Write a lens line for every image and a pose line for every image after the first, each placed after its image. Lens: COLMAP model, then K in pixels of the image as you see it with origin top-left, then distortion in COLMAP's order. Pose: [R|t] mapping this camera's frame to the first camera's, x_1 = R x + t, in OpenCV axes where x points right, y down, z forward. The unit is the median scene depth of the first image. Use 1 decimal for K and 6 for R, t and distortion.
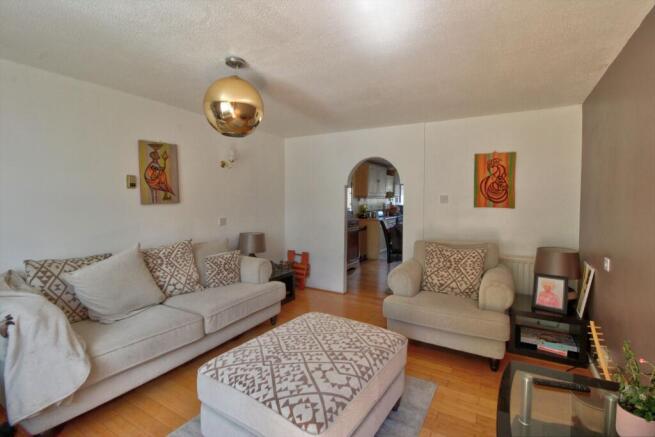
lens RADIAL K [[301.8, 0, 331.2], [0, 301.8, 204.8], [0, 0, 1]] dist [-0.002478, -0.011831]
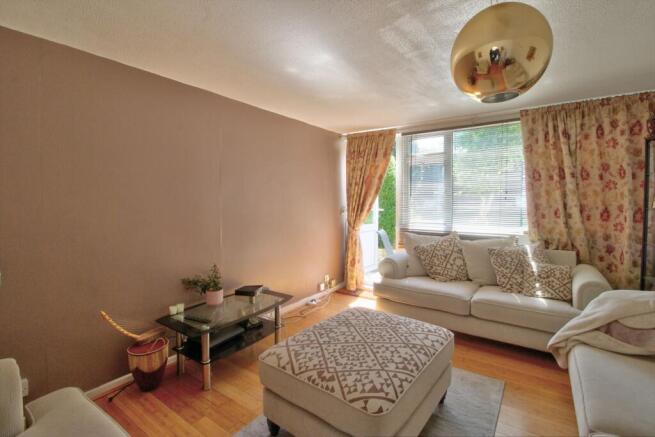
lens RADIAL K [[301.8, 0, 331.9], [0, 301.8, 208.3], [0, 0, 1]] dist [-0.002478, -0.011831]
pose [[-0.996863, -0.007064, 0.078835, -0.025426], [-0.003406, 0.998916, 0.046430, -0.029979], [-0.079078, 0.046016, -0.995806, 1.958767]]
